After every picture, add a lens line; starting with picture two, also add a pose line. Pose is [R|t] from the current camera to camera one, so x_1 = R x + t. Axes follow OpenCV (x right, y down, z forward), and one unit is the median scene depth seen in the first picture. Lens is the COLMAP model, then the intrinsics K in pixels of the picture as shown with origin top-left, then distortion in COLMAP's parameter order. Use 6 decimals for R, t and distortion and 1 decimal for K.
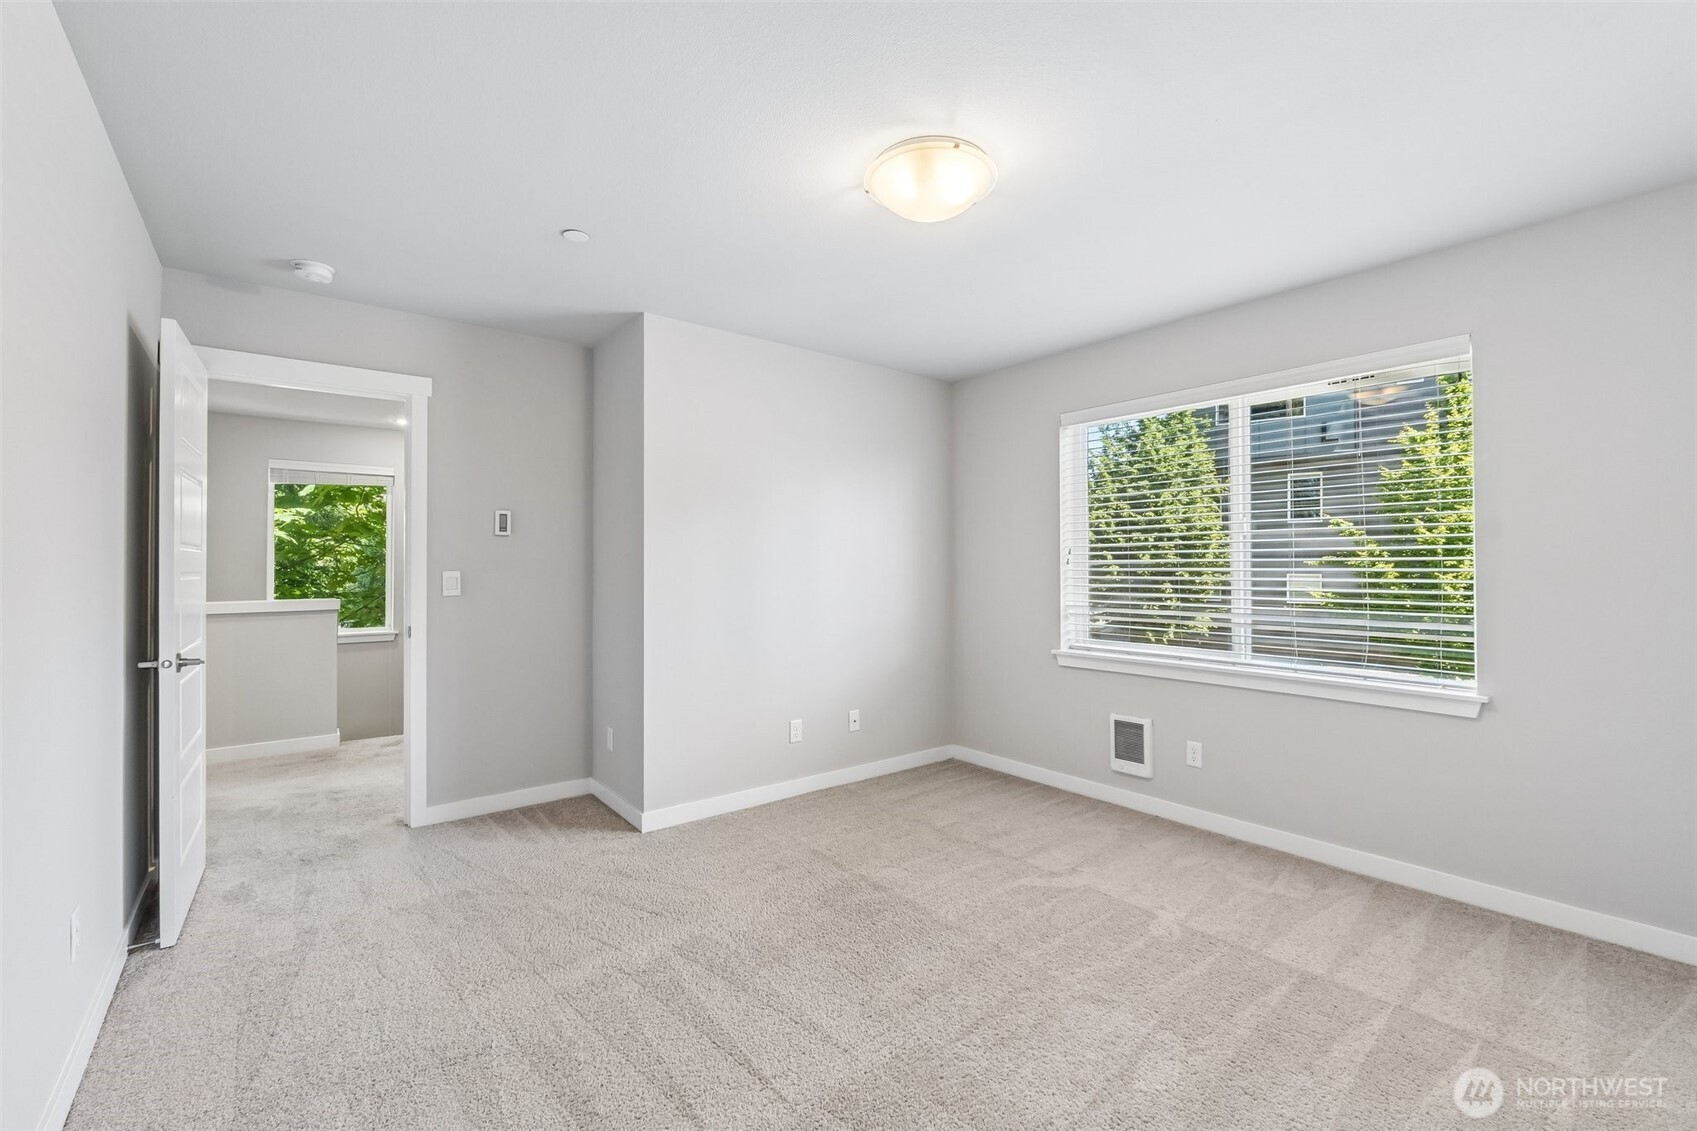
lens RADIAL K [[715.3, 0, 848.2], [0, 715.3, 555.5], [0, 0, 1]] dist [-0.010051, 0.001676]
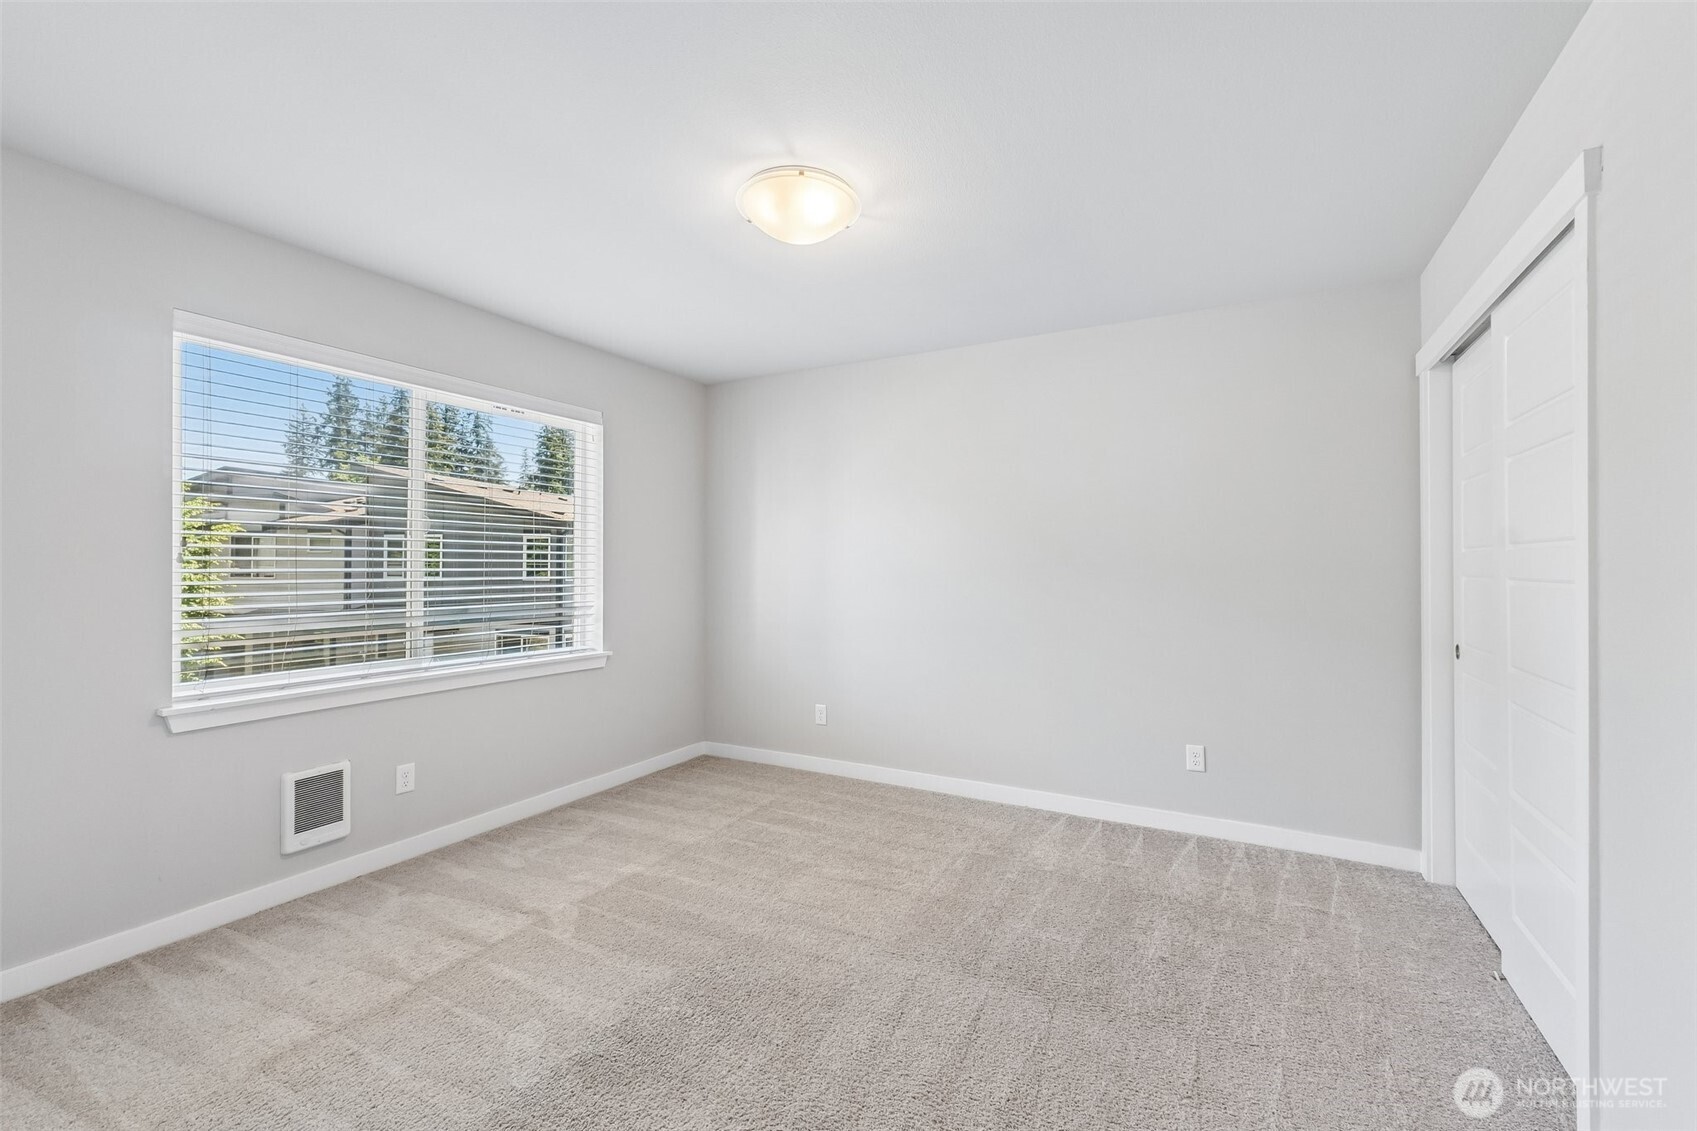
lens RADIAL K [[715.3, 0, 843.7], [0, 715.3, 571.6], [0, 0, 1]] dist [-0.010051, 0.001676]
pose [[-0.381301, 0.002613, 0.924447, -0.545501], [-0.002780, 0.999988, -0.003973, 0.023698], [-0.924447, -0.004085, -0.381289, 0.840080]]
